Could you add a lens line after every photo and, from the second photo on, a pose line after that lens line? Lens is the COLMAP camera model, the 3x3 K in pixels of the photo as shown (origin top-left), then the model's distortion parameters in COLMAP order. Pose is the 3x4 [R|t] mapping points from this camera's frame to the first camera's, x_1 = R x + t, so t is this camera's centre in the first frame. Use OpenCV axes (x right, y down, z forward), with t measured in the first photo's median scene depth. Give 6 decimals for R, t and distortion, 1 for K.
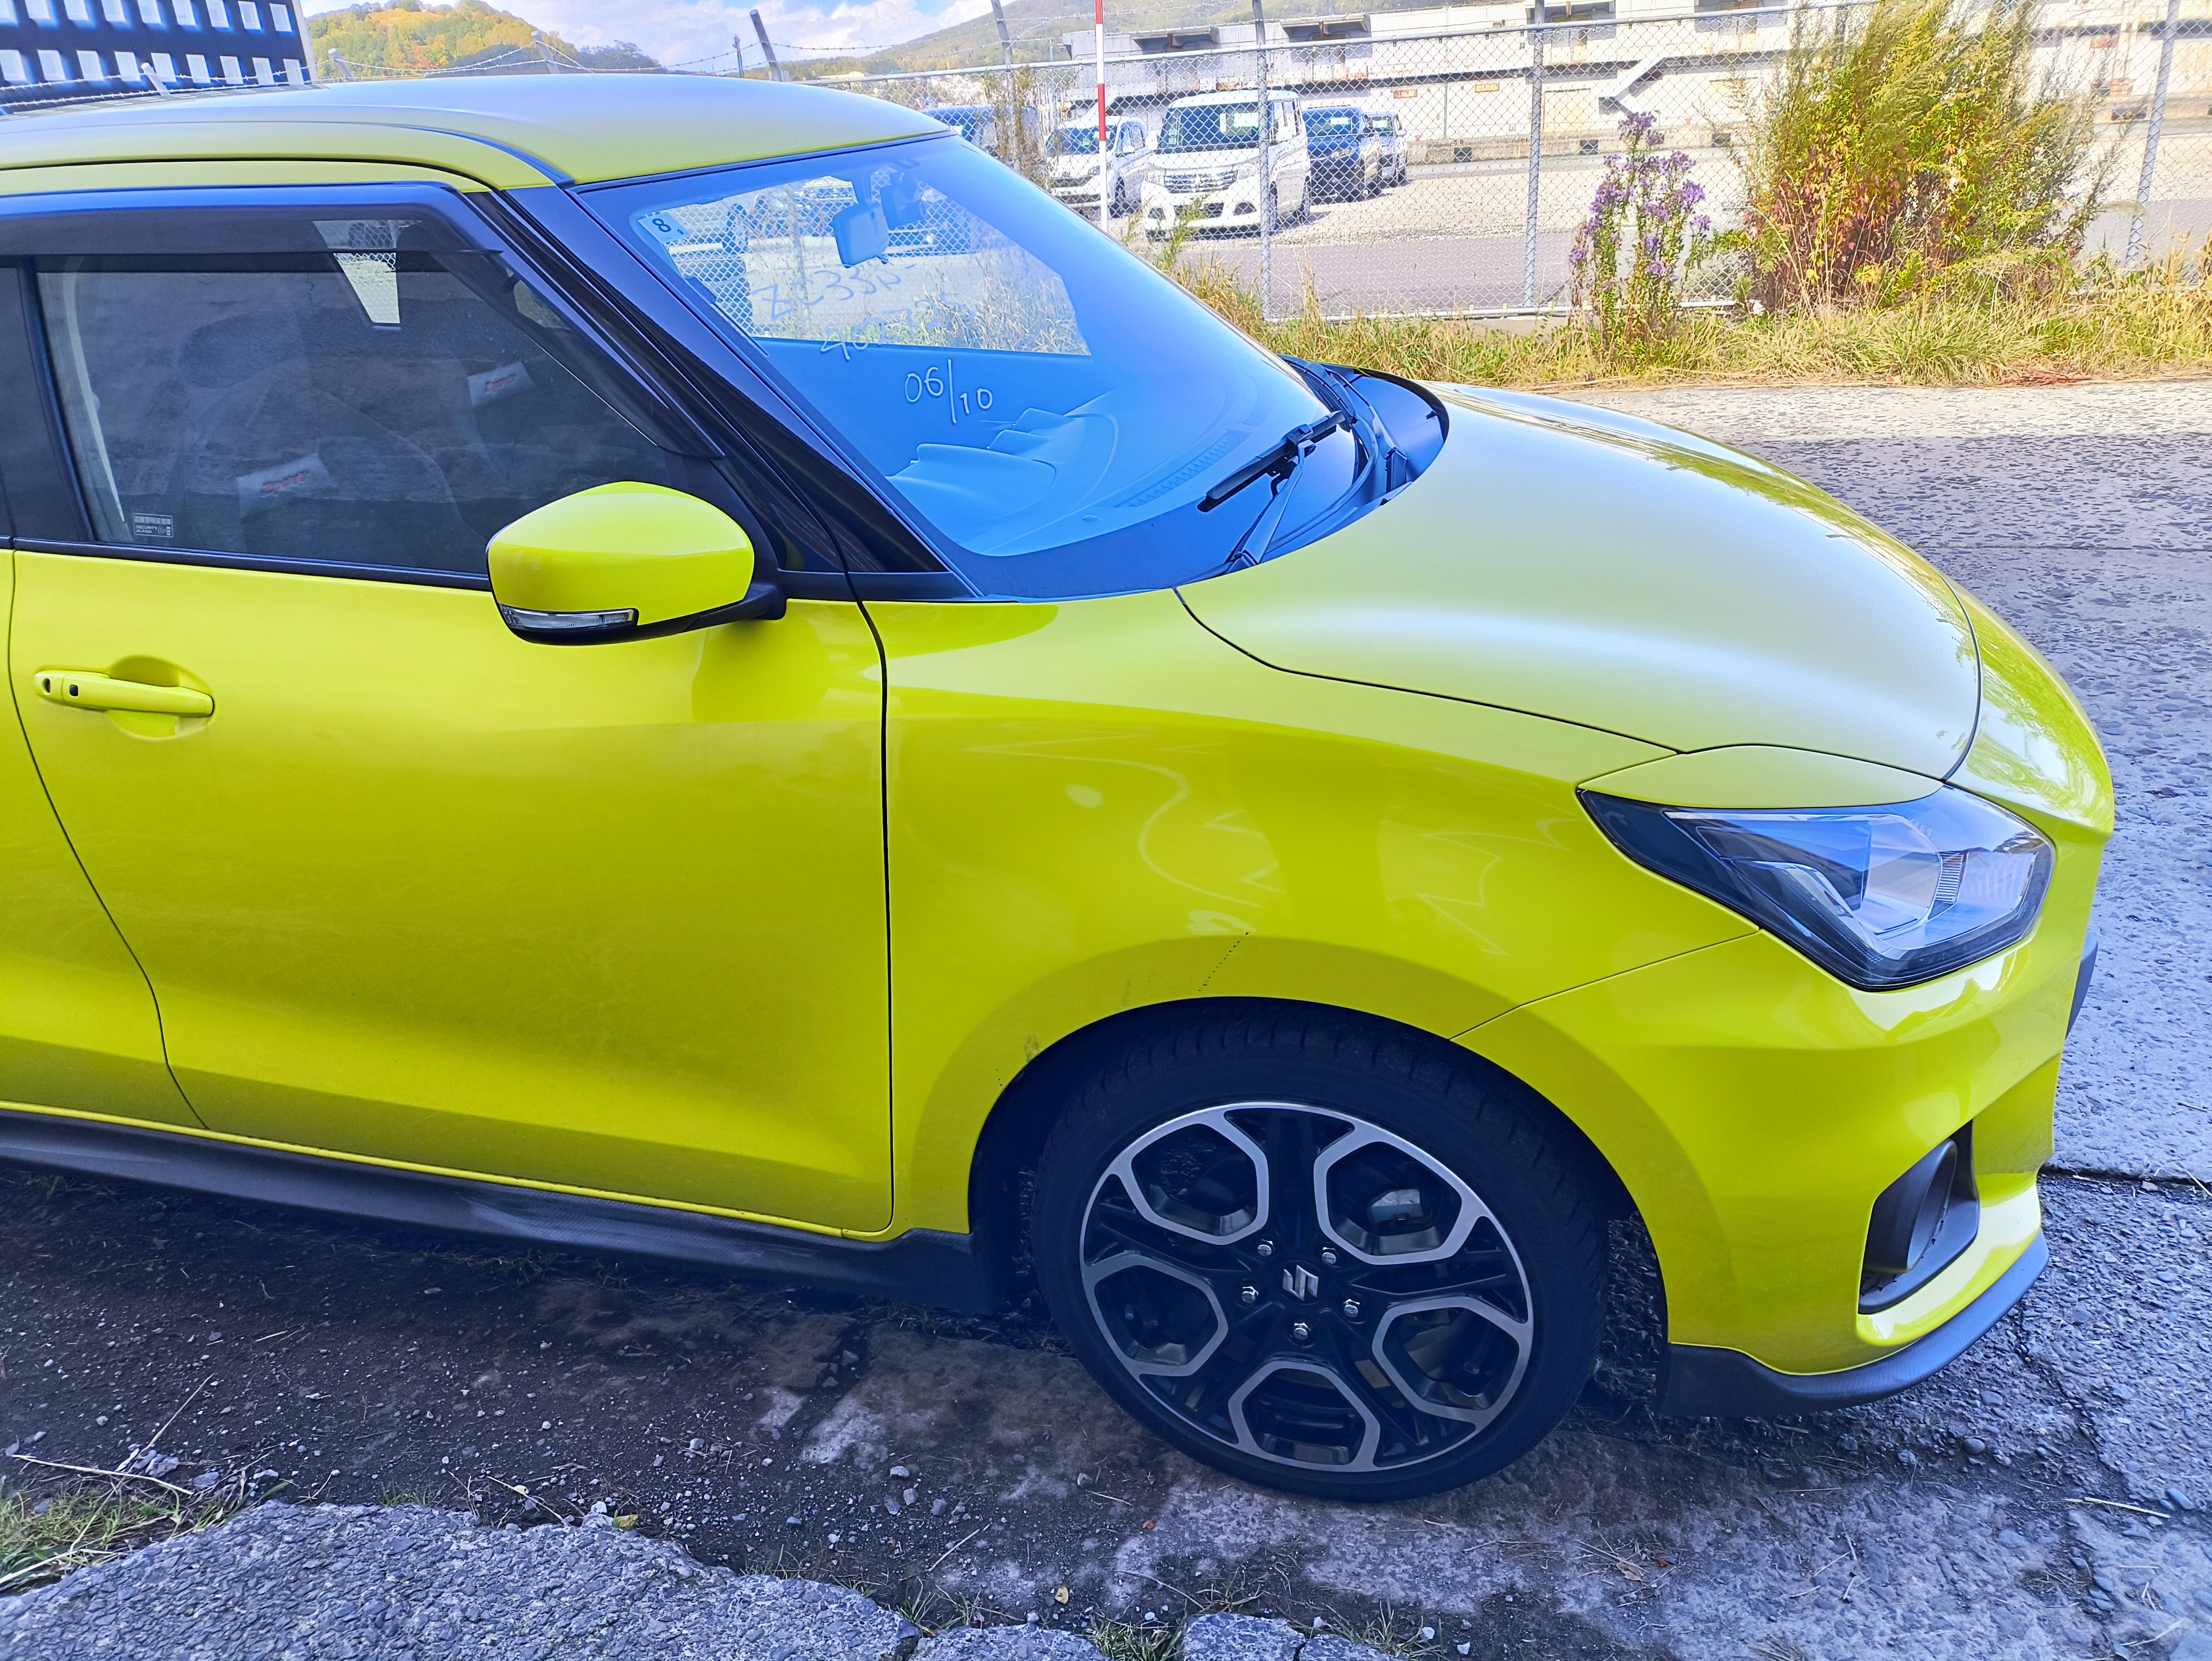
lens RADIAL K [[1614.3, 0, 1096.1], [0, 1614.3, 835.5], [0, 0, 1]] dist [0.049823, -0.059493]
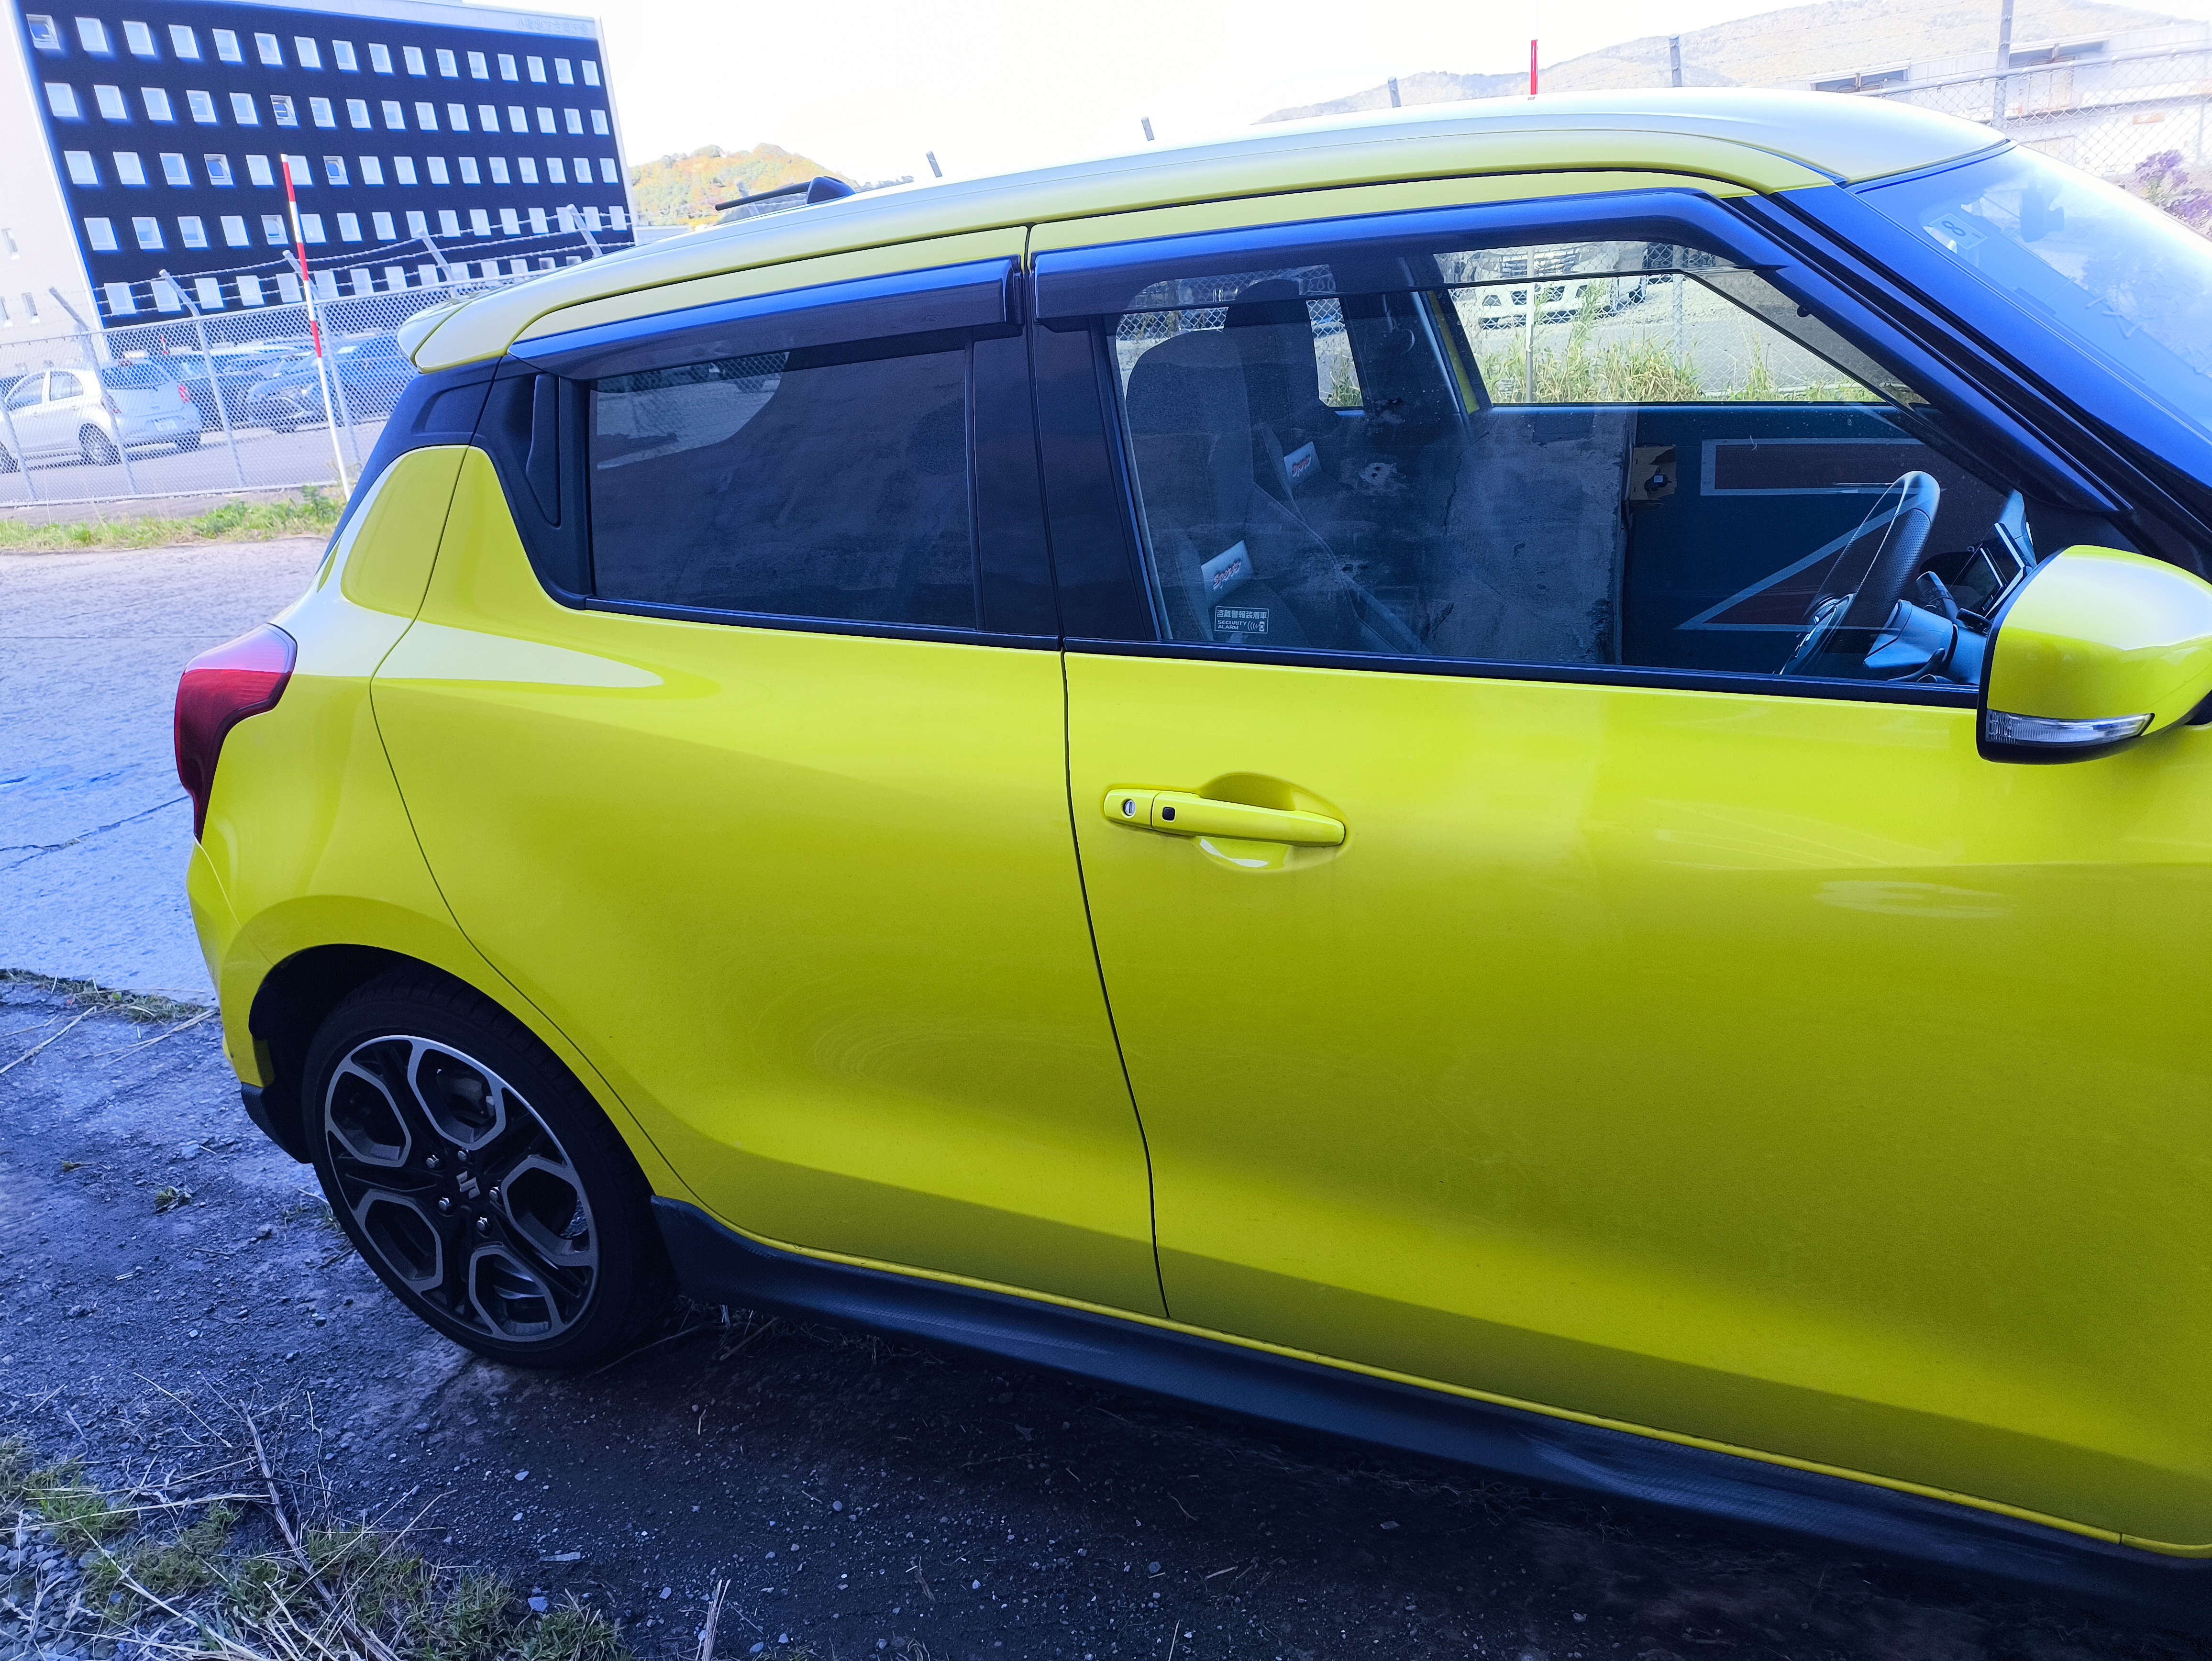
lens RADIAL K [[1603.9, 0, 1084.9], [0, 1603.9, 829.7], [0, 0, 1]] dist [-0.002757, 0.006062]
pose [[0.987634, 0.009135, -0.156510, -0.484972], [-0.017904, 0.998342, -0.054707, -0.031143], [0.155751, 0.056833, 0.986160, 0.162506]]
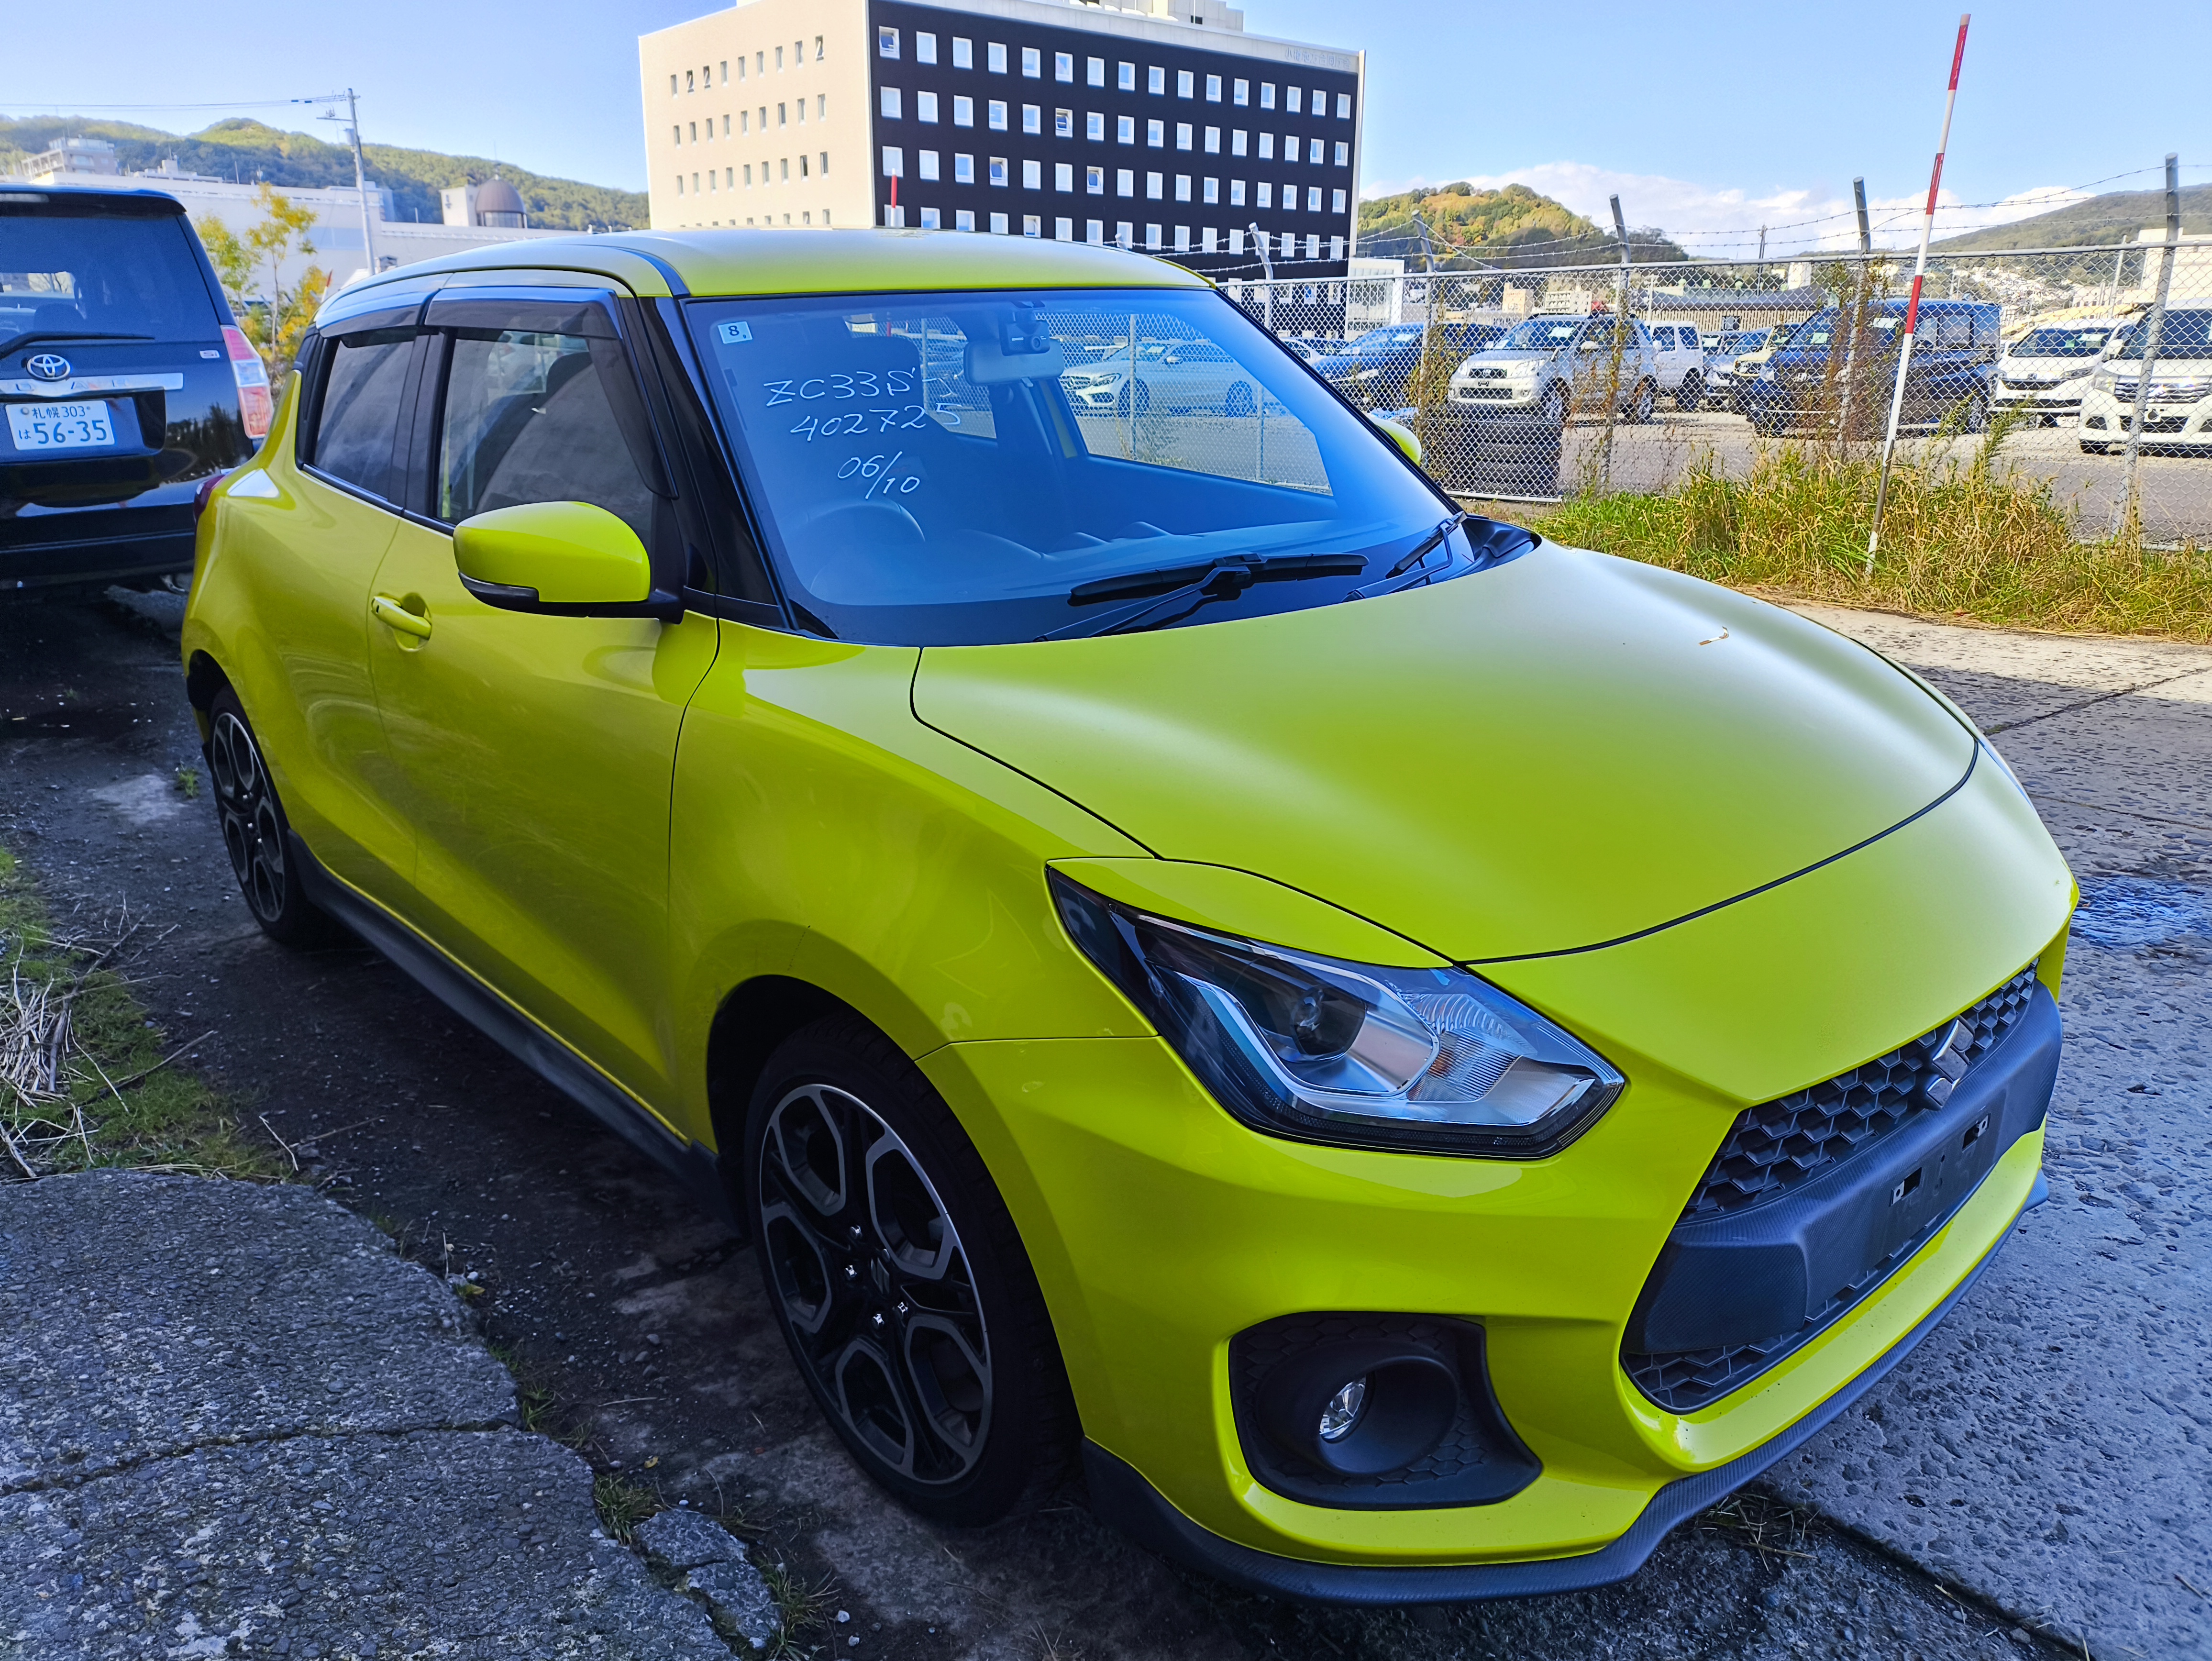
lens RADIAL K [[1614.3, 0, 1096.1], [0, 1614.3, 835.5], [0, 0, 1]] dist [0.049823, -0.059493]
pose [[0.840276, 0.214644, -0.497859, 0.625271], [-0.260943, 0.965047, -0.024349, -0.021837], [0.475231, 0.150372, 0.866916, 0.054877]]
